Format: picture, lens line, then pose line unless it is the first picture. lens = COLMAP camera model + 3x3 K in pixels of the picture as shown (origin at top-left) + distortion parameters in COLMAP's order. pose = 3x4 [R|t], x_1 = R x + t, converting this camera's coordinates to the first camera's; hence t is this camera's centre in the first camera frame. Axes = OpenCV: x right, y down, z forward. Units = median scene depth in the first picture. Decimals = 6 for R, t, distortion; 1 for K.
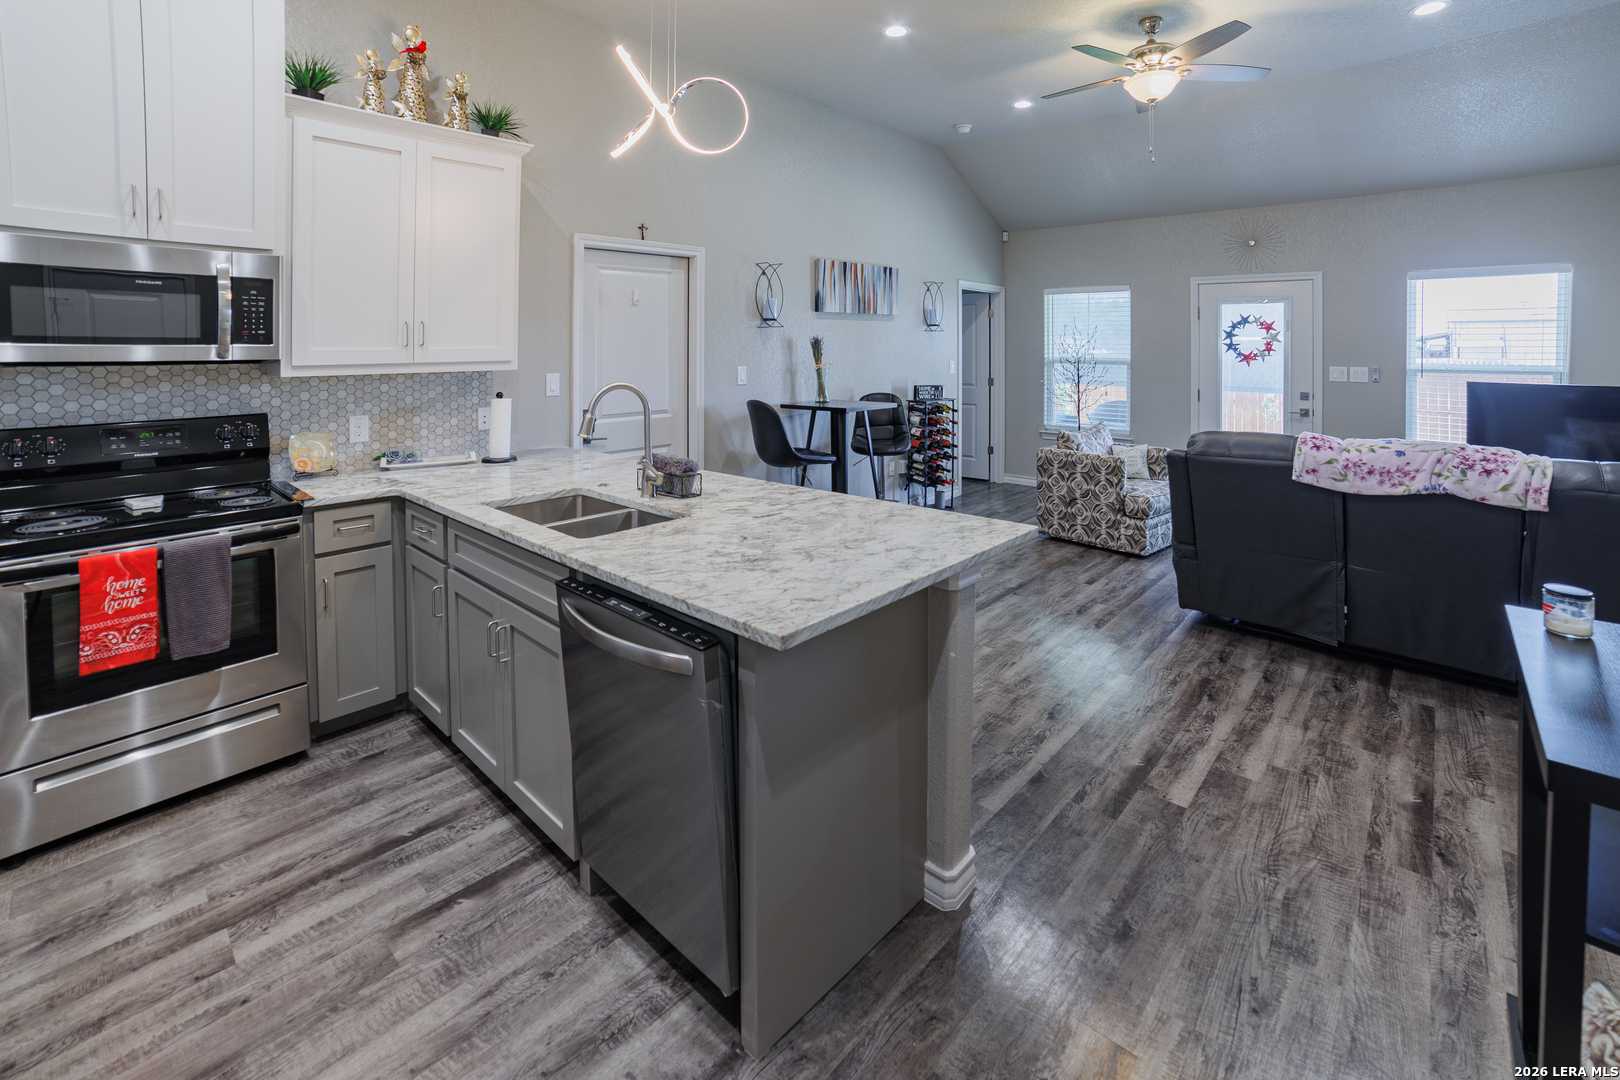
lens RADIAL K [[728.7, 0, 815.2], [0, 728.7, 328.2], [0, 0, 1]] dist [-0.066882, 0.023337]
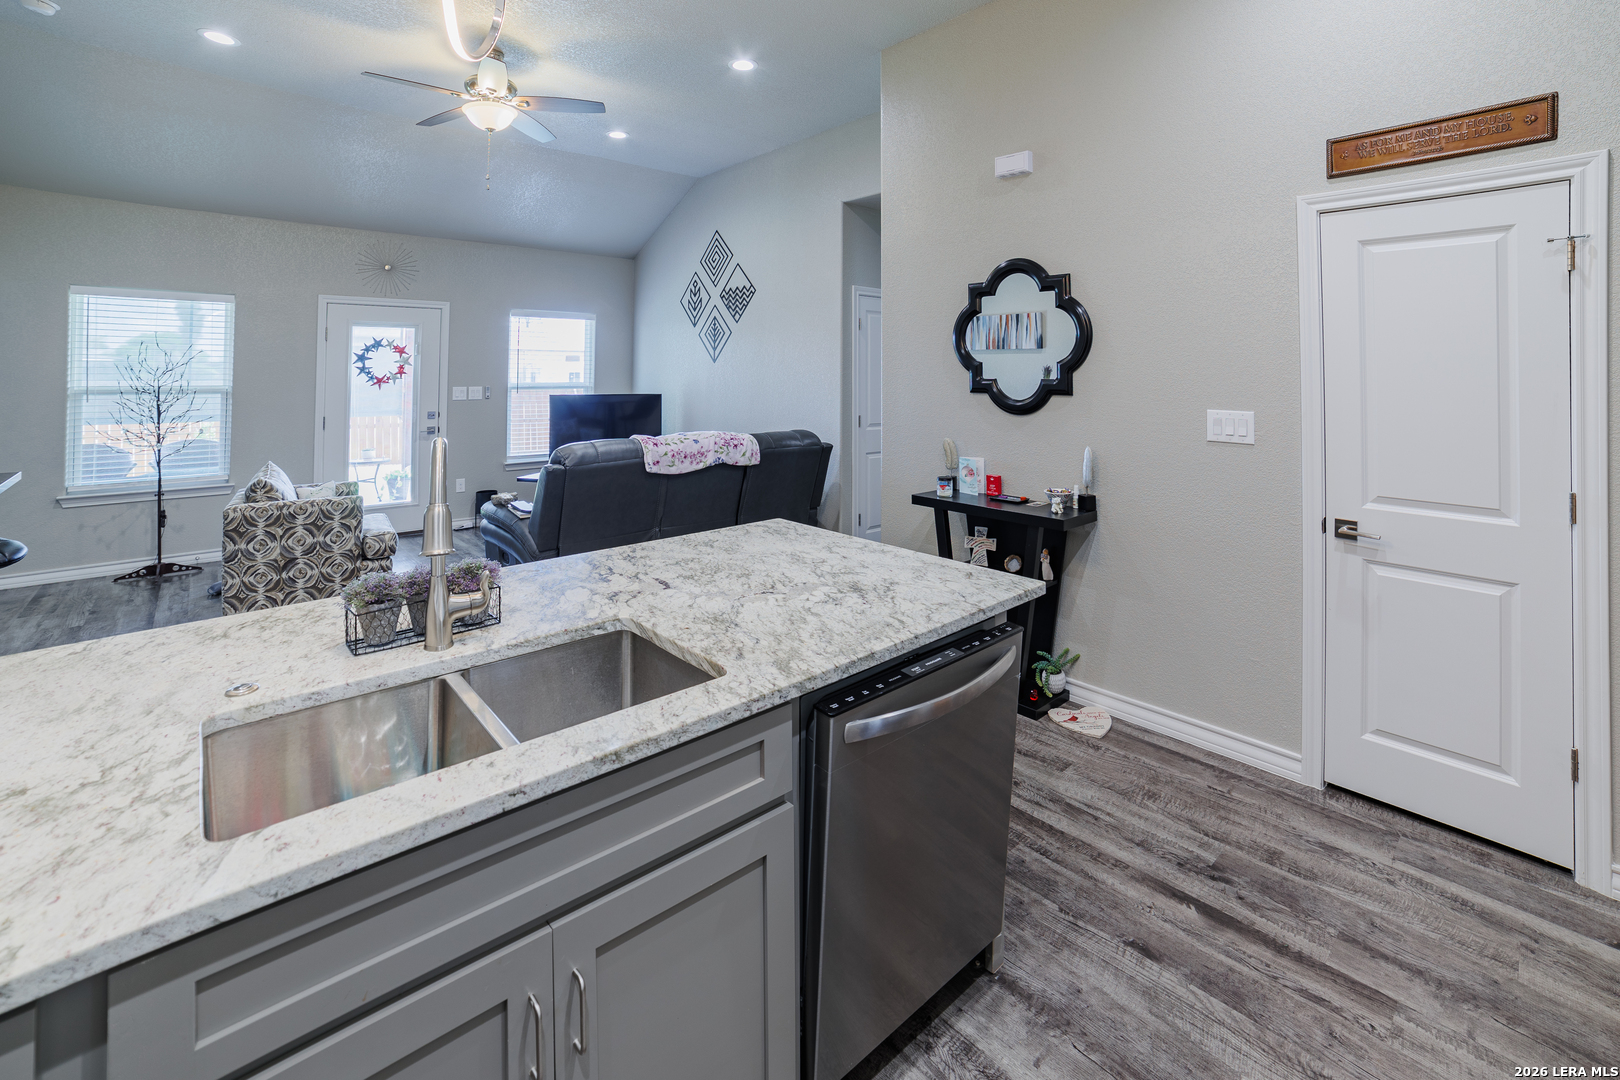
lens RADIAL K [[728.7, 0, 815.2], [0, 728.7, 328.2], [0, 0, 1]] dist [-0.066882, 0.023337]
pose [[0.101372, 0.048640, 0.993659, -0.711432], [-0.017225, 0.998740, -0.047132, 0.008173], [-0.994700, -0.012338, 0.102082, 0.628845]]
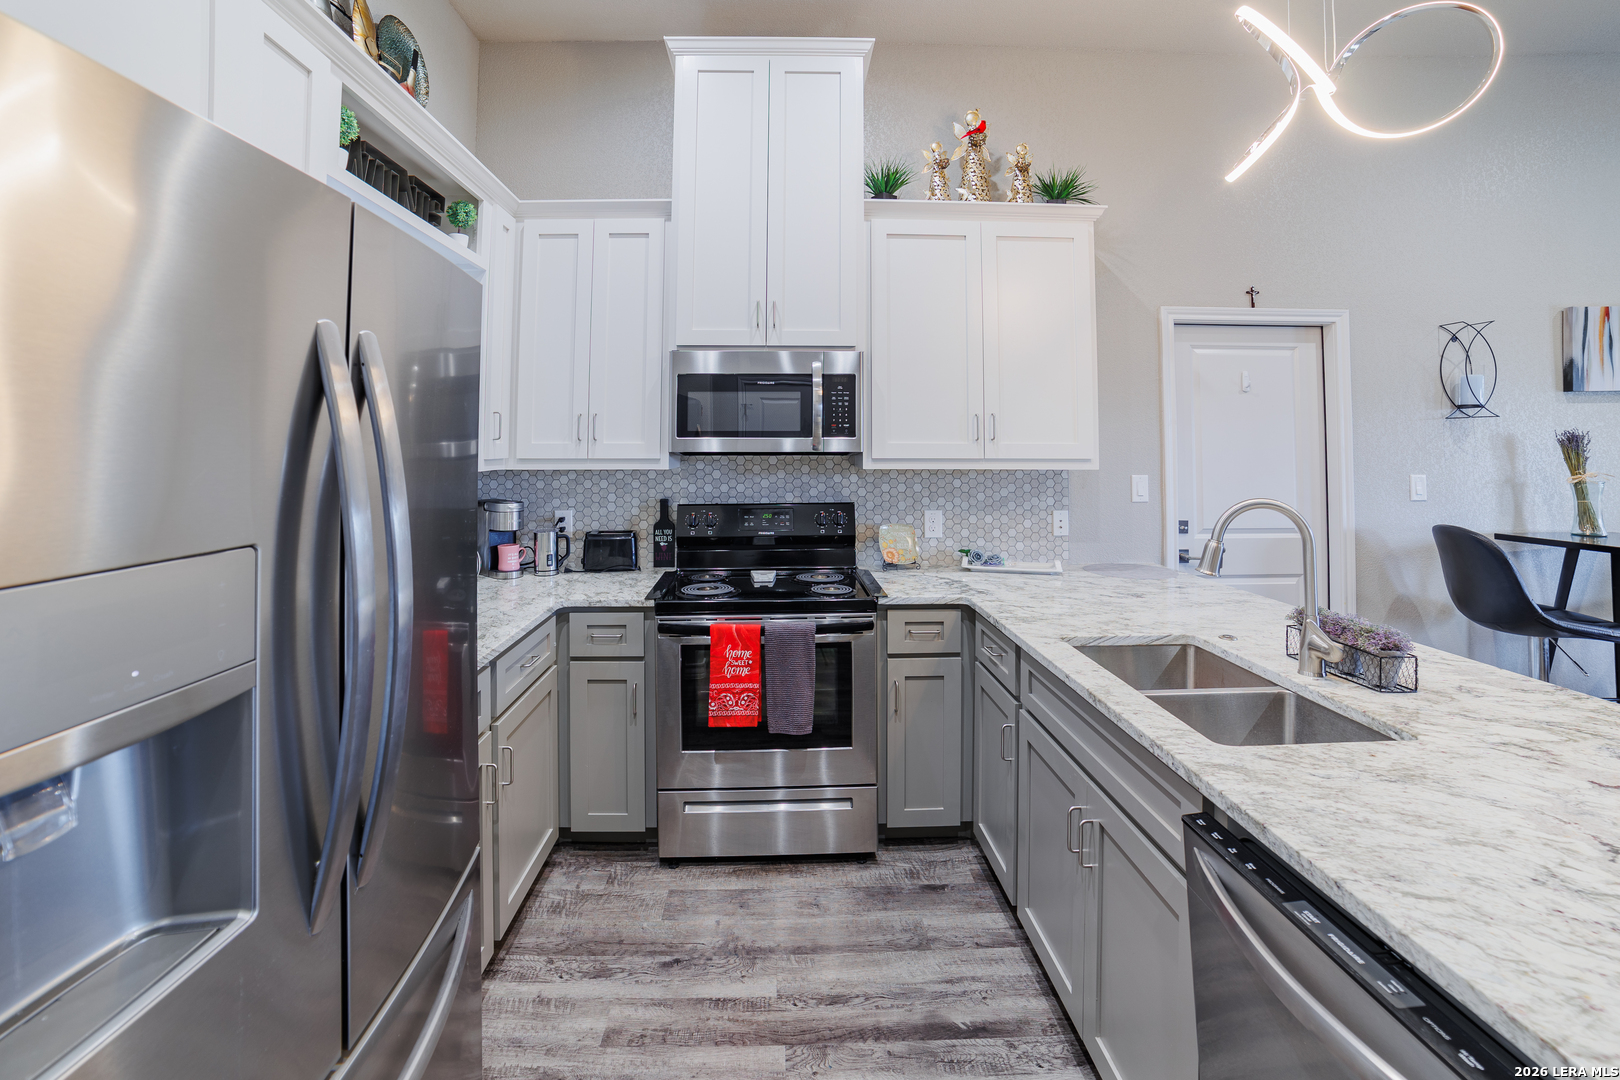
lens RADIAL K [[679.1, 0, 801.1], [0, 679.1, 398.7], [0, 0, 1]] dist [-0.041137, 0.016500]
pose [[0.701760, -0.036707, -0.711467, -0.108539], [0.005997, 0.998941, -0.045624, 0.010635], [0.712389, 0.027751, 0.701236, 0.231732]]
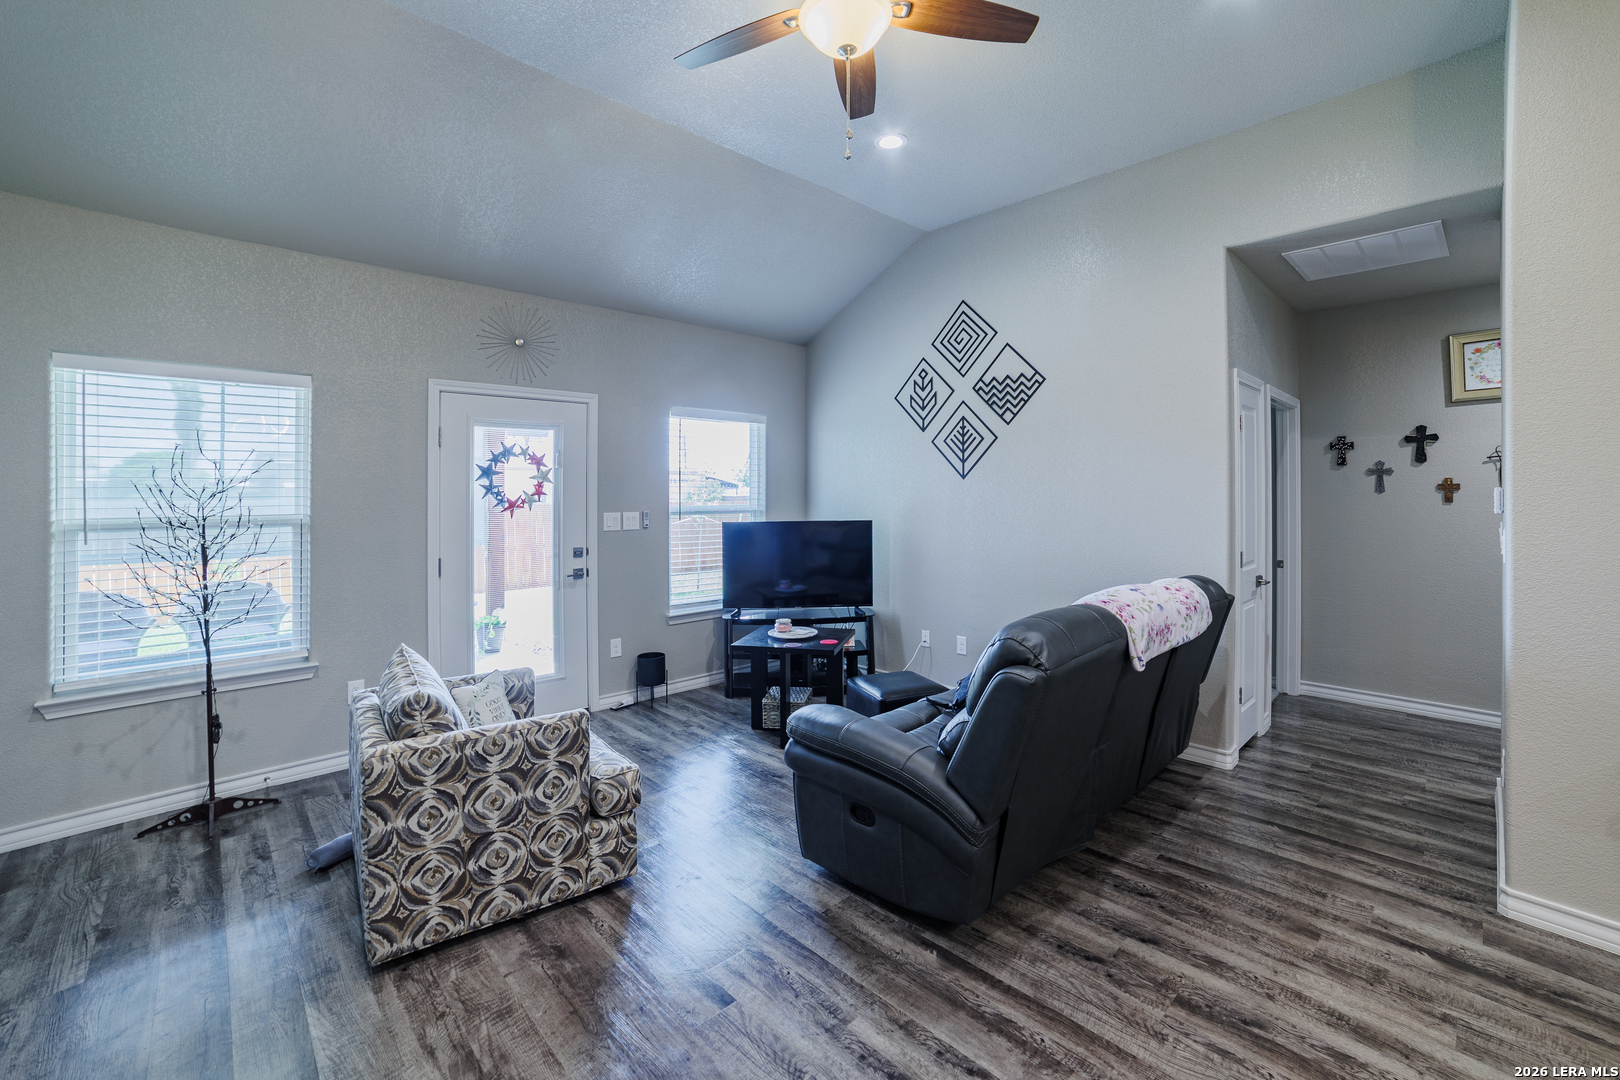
lens RADIAL K [[681.7, 0, 806.6], [0, 681.7, 467.6], [0, 0, 1]] dist [-0.083201, 0.027403]
pose [[0.057914, 0.020540, 0.998110, -0.070200], [-0.017323, 0.999658, -0.019566, 0.026839], [-0.998171, -0.016157, 0.058250, 1.459214]]
